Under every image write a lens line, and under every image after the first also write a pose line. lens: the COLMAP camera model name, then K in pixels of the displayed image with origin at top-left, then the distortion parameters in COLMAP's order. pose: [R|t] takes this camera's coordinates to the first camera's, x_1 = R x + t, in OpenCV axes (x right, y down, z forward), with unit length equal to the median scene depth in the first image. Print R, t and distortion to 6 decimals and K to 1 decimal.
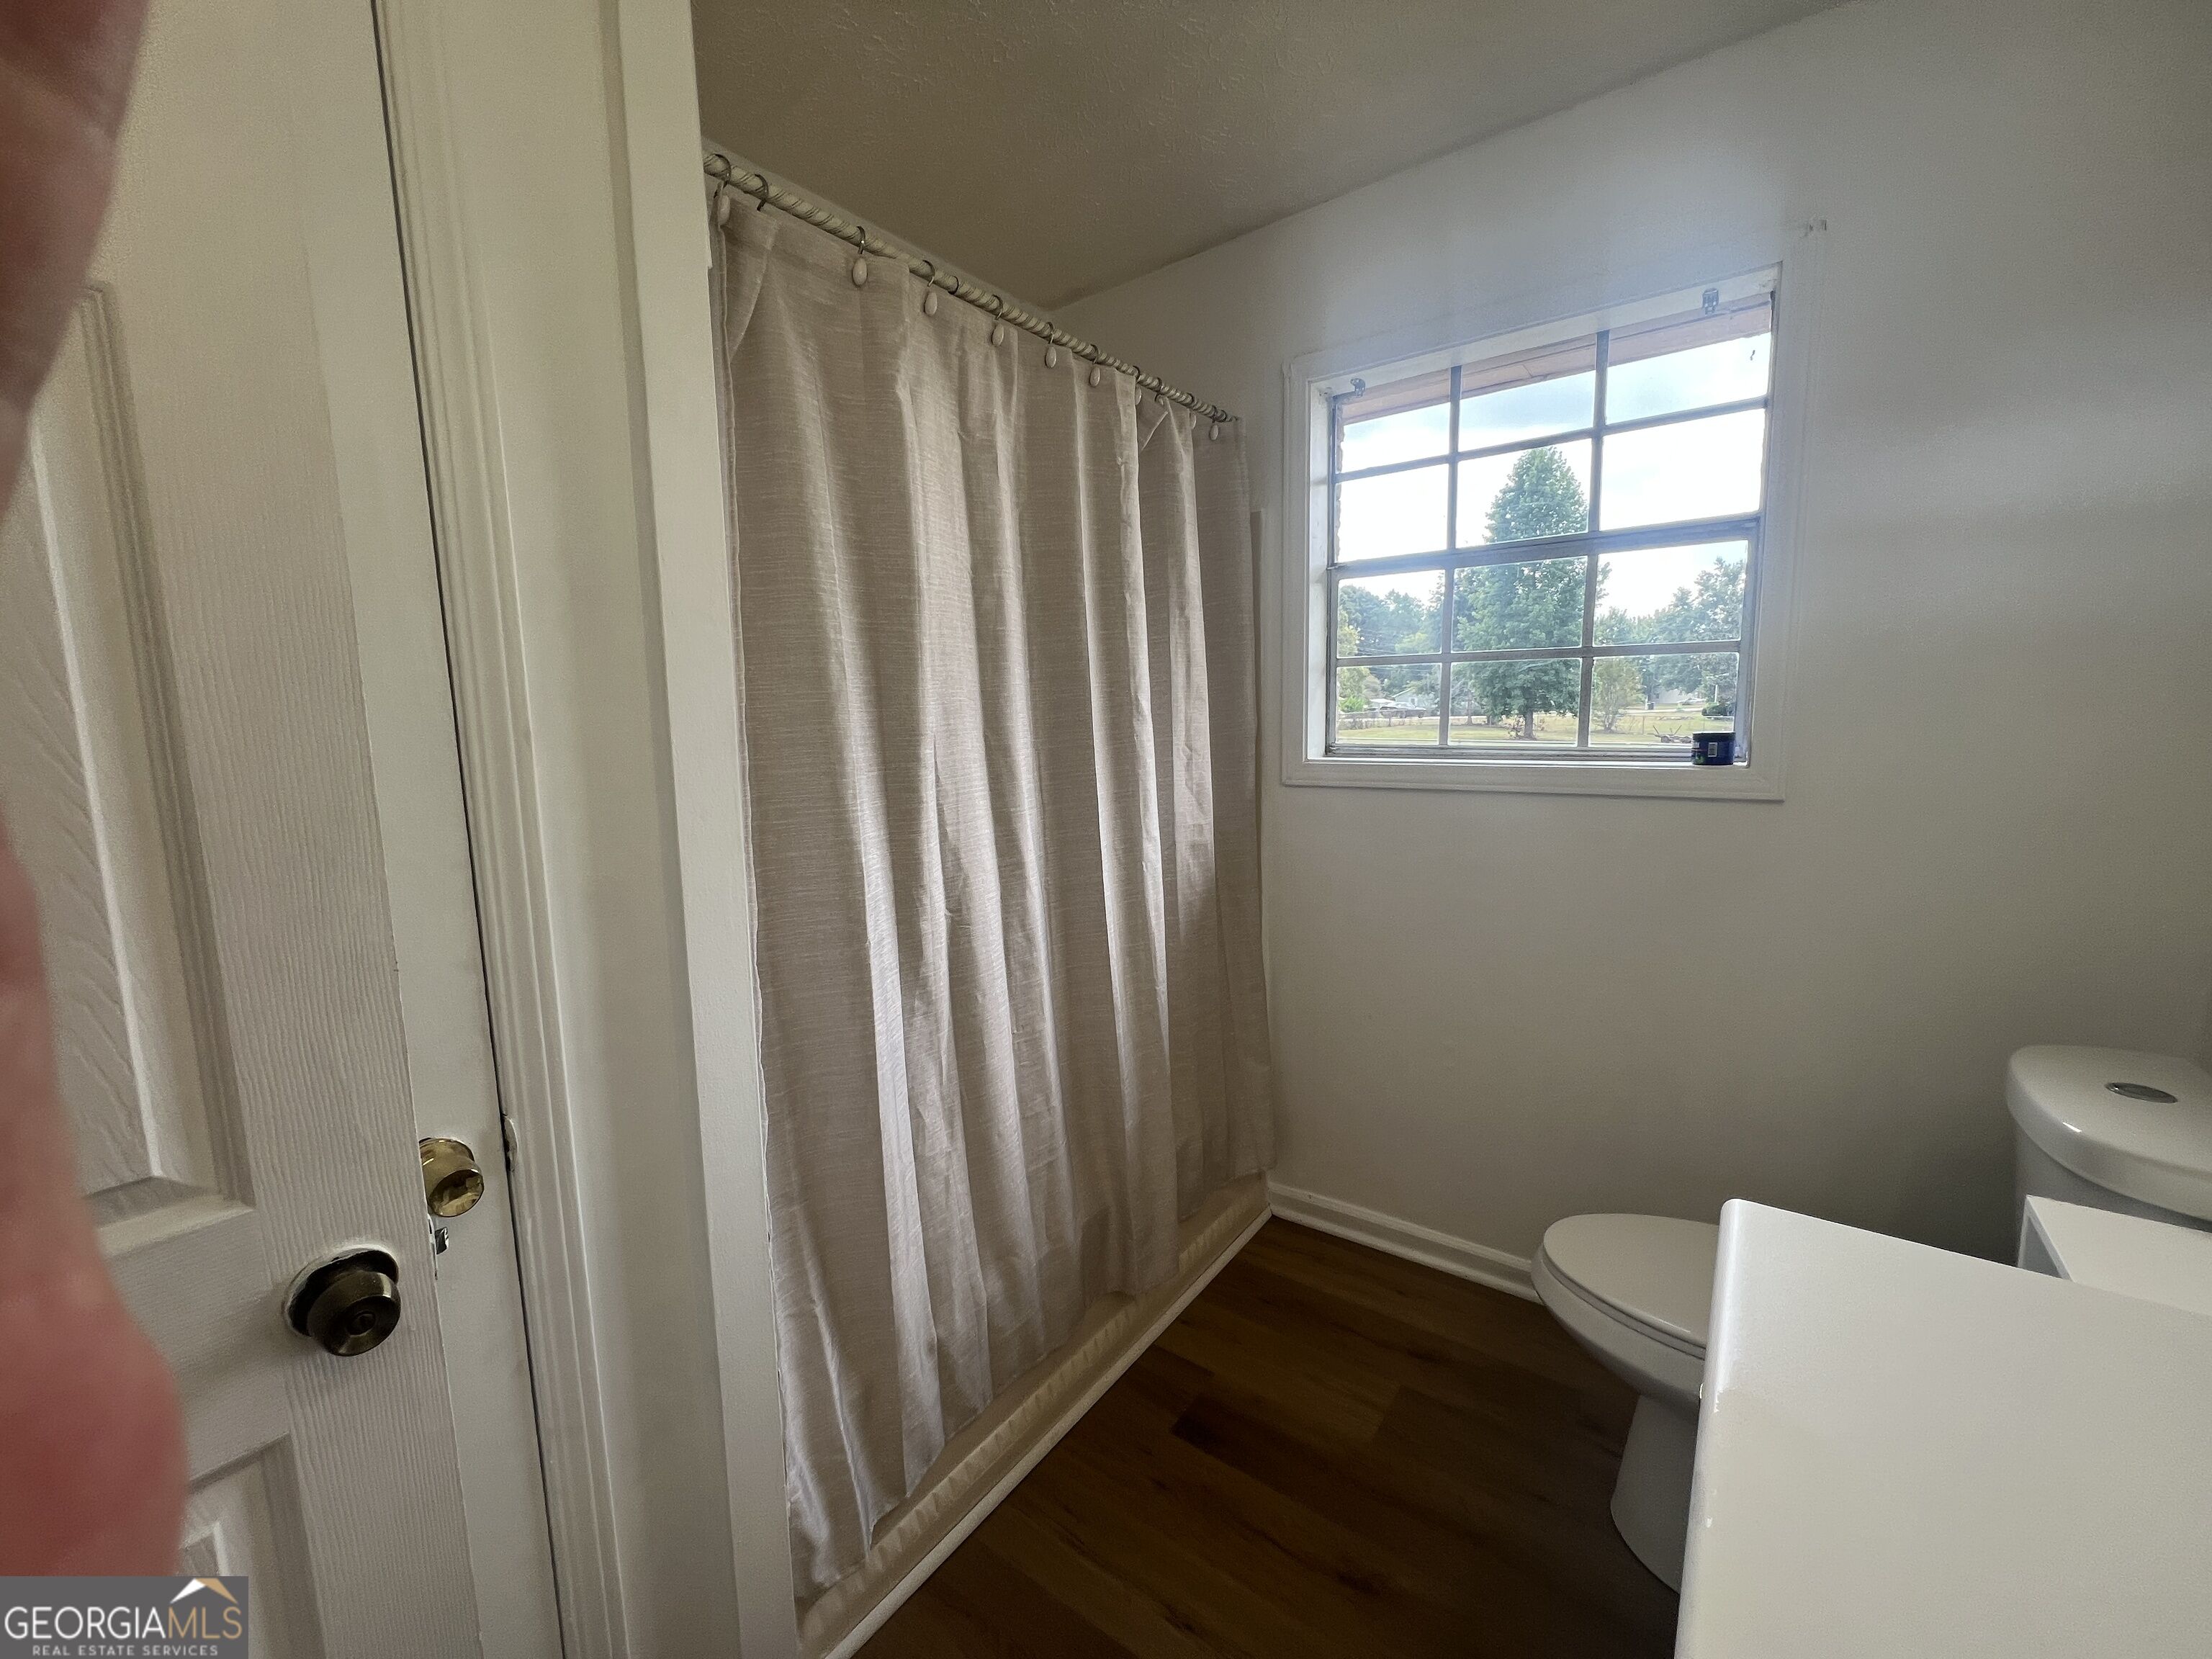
lens RADIAL K [[883.8, 0, 1103.3], [0, 883.8, 827.6], [0, 0, 1]] dist [-0.001769, 0.000177]
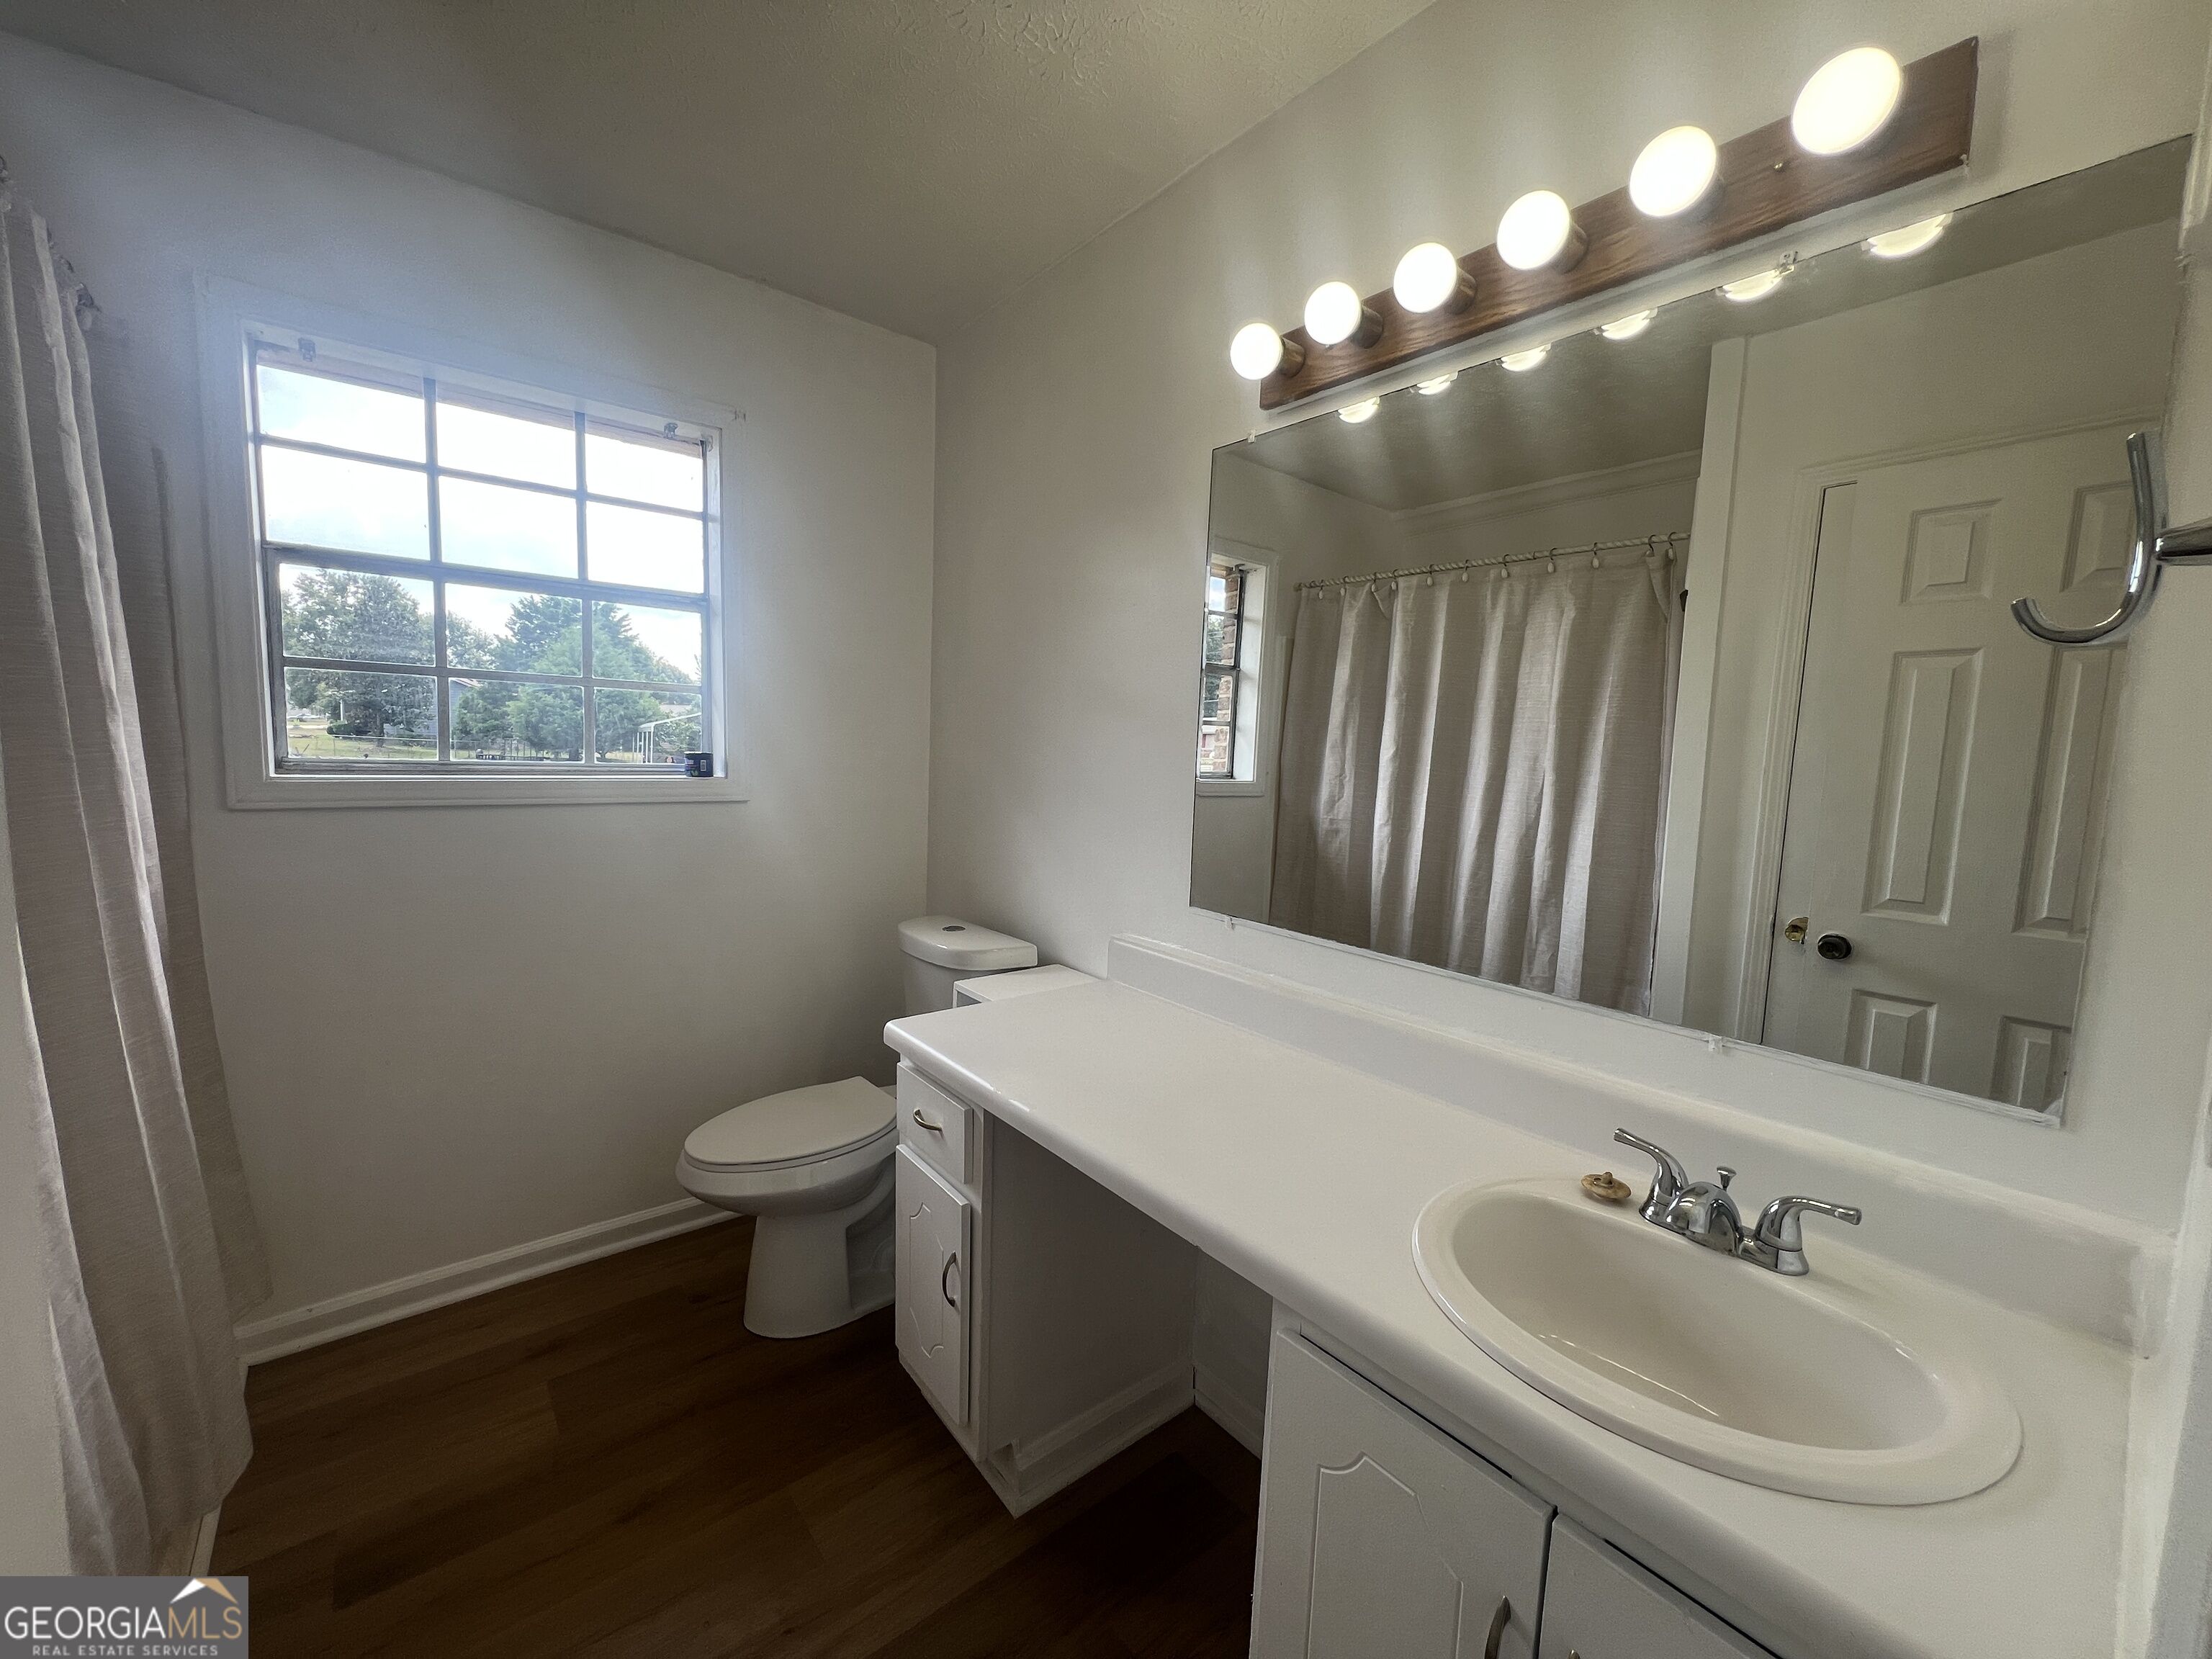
lens RADIAL K [[883.8, 0, 1103.3], [0, 883.8, 827.6], [0, 0, 1]] dist [-0.001769, 0.000177]
pose [[0.251735, -0.063741, 0.965695, -0.389128], [0.087250, 0.995260, 0.042948, 0.001618], [-0.963855, 0.073445, 0.256103, 0.057295]]
